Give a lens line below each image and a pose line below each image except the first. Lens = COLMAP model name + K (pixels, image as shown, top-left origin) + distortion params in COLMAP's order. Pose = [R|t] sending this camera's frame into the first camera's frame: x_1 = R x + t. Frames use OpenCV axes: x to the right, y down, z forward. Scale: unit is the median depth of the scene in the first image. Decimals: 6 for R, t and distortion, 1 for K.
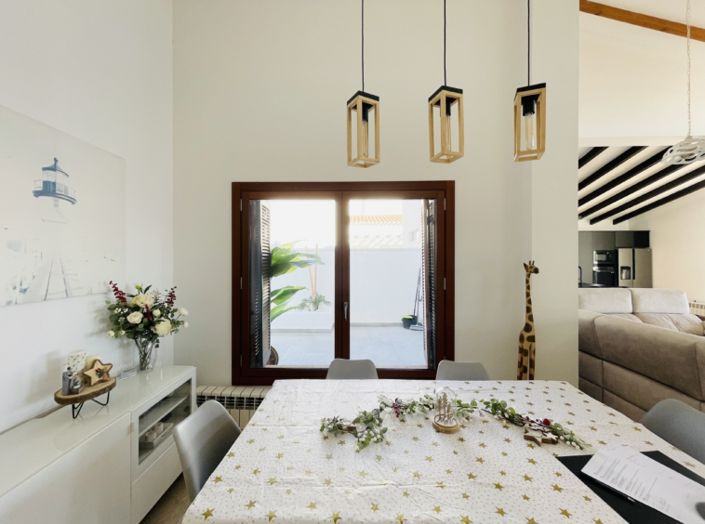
lens RADIAL K [[284.0, 0, 350.8], [0, 284.0, 259.0], [0, 0, 1]] dist [0.001254, -0.001547]
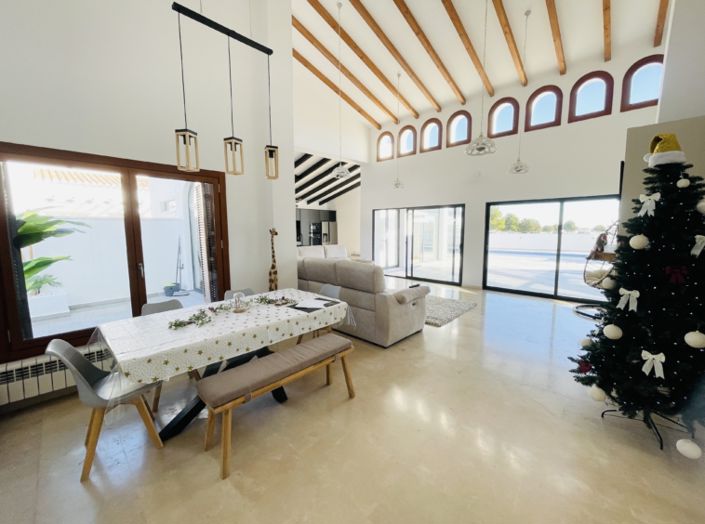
lens RADIAL K [[284.0, 0, 352.2], [0, 284.0, 259.5], [0, 0, 1]] dist [0.001254, -0.001547]
pose [[0.664451, -0.084644, 0.742523, -0.314723], [0.008690, 0.994373, 0.105578, 0.018333], [-0.747281, -0.063699, 0.661448, -0.465279]]
